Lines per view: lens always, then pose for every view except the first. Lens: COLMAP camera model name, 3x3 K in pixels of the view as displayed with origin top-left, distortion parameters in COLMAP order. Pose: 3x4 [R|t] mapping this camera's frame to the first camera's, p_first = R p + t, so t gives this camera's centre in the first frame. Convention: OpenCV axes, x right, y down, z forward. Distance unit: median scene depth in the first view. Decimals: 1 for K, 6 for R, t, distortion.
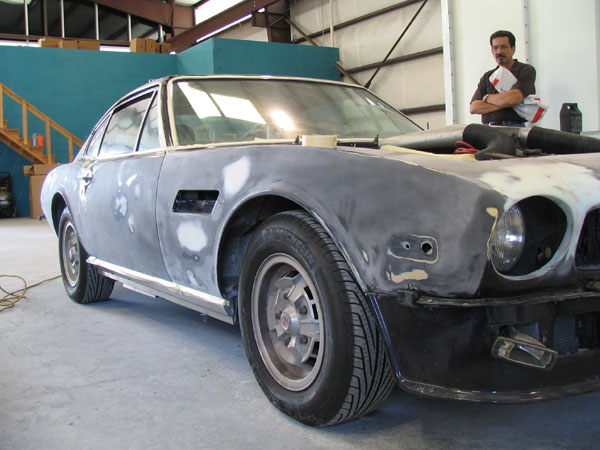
lens RADIAL K [[662.8, 0, 300.0], [0, 662.8, 225.0], [0, 0, 1]] dist [-0.158044, 0.164646]
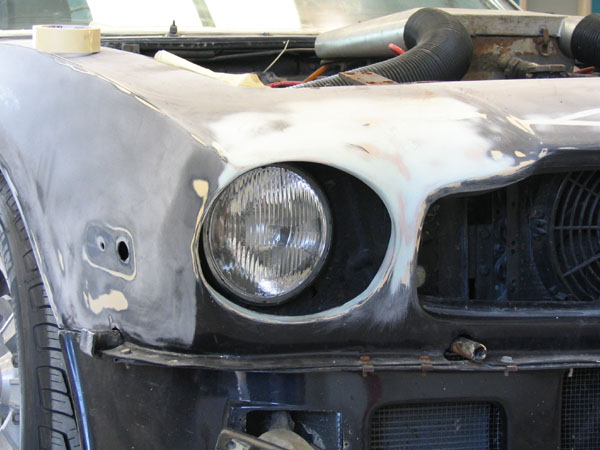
lens RADIAL K [[1433.3, 0, 300.0], [0, 1433.3, 225.0], [0, 0, 1]] dist [0.153792, 0.678657]
pose [[0.982114, 0.055774, -0.179837, 0.529883], [-0.052379, 0.998349, 0.023578, -0.019929], [0.180855, -0.013736, 0.983414, -0.107292]]
